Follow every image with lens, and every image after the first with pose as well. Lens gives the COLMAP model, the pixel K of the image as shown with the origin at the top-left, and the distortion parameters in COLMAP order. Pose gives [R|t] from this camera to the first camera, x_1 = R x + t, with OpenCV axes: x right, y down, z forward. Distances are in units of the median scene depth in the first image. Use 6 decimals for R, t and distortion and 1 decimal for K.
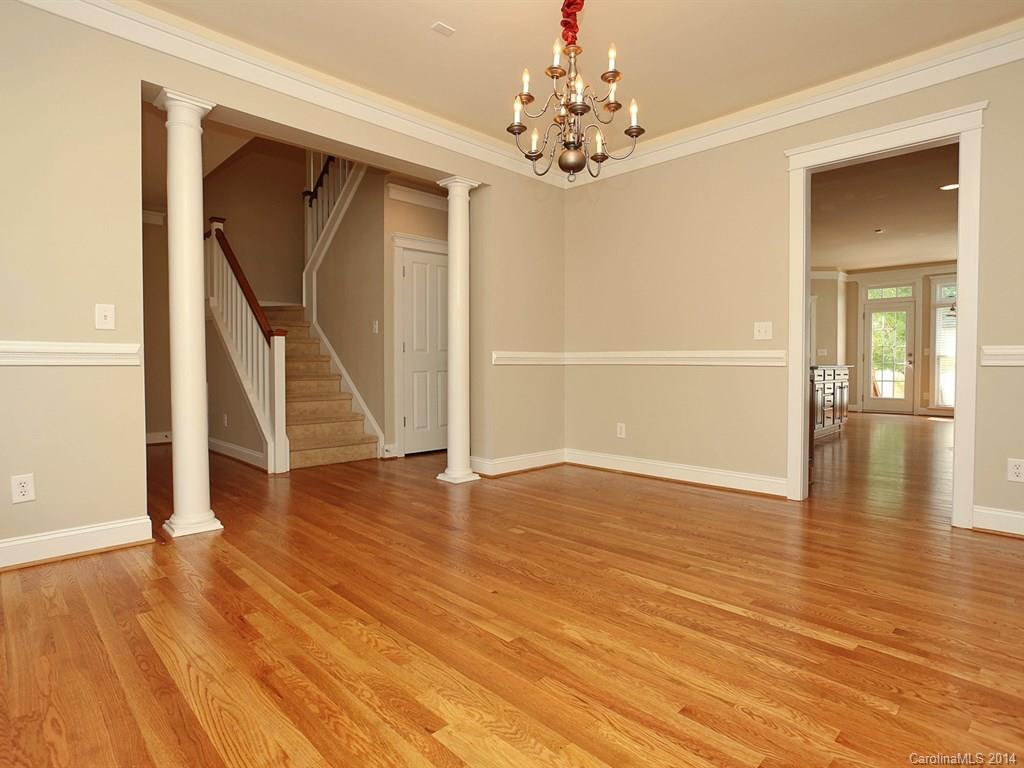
lens RADIAL K [[552.9, 0, 509.5], [0, 552.9, 375.1], [0, 0, 1]] dist [-0.047854, 0.026551]
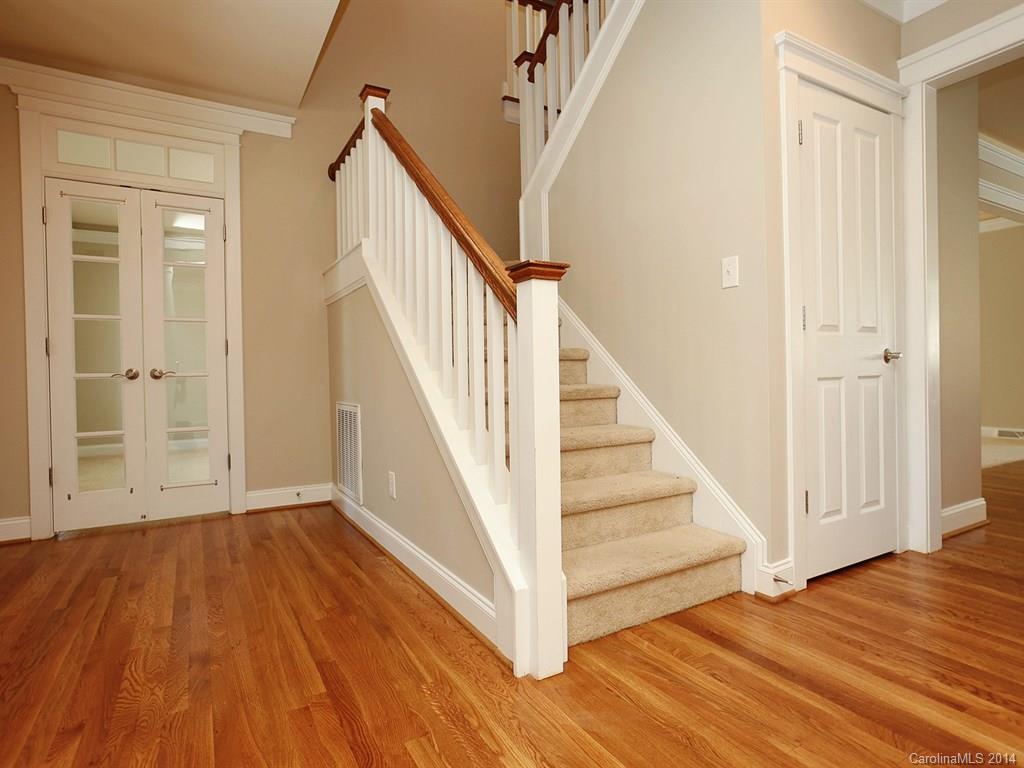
lens RADIAL K [[552.9, 0, 515.5], [0, 552.9, 377.8], [0, 0, 1]] dist [-0.047854, 0.026551]
pose [[0.971046, -0.010061, -0.238681, -0.652579], [0.008581, 0.999937, -0.007238, -0.014214], [0.238739, 0.004980, 0.971071, 1.212002]]
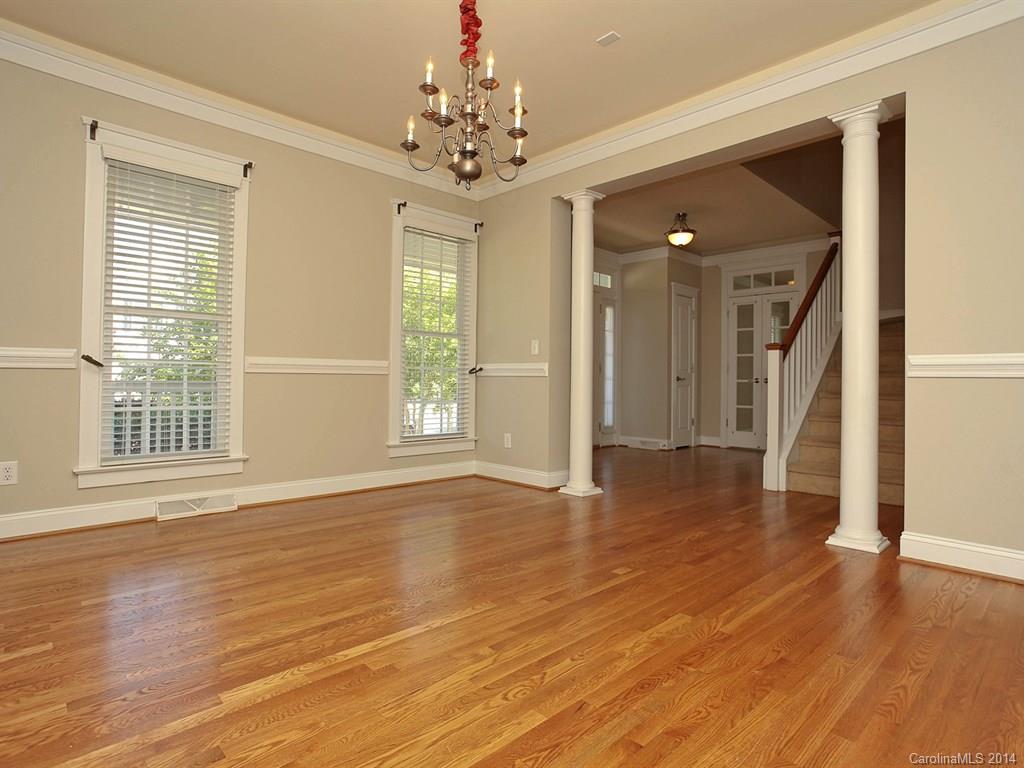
lens RADIAL K [[552.9, 0, 509.4], [0, 552.9, 382.7], [0, 0, 1]] dist [-0.047854, 0.026551]
pose [[-0.005500, 0.004678, -0.999974, 1.003277], [-0.032434, 0.999462, 0.004854, -0.000546], [0.999459, 0.032460, -0.005346, 0.979386]]
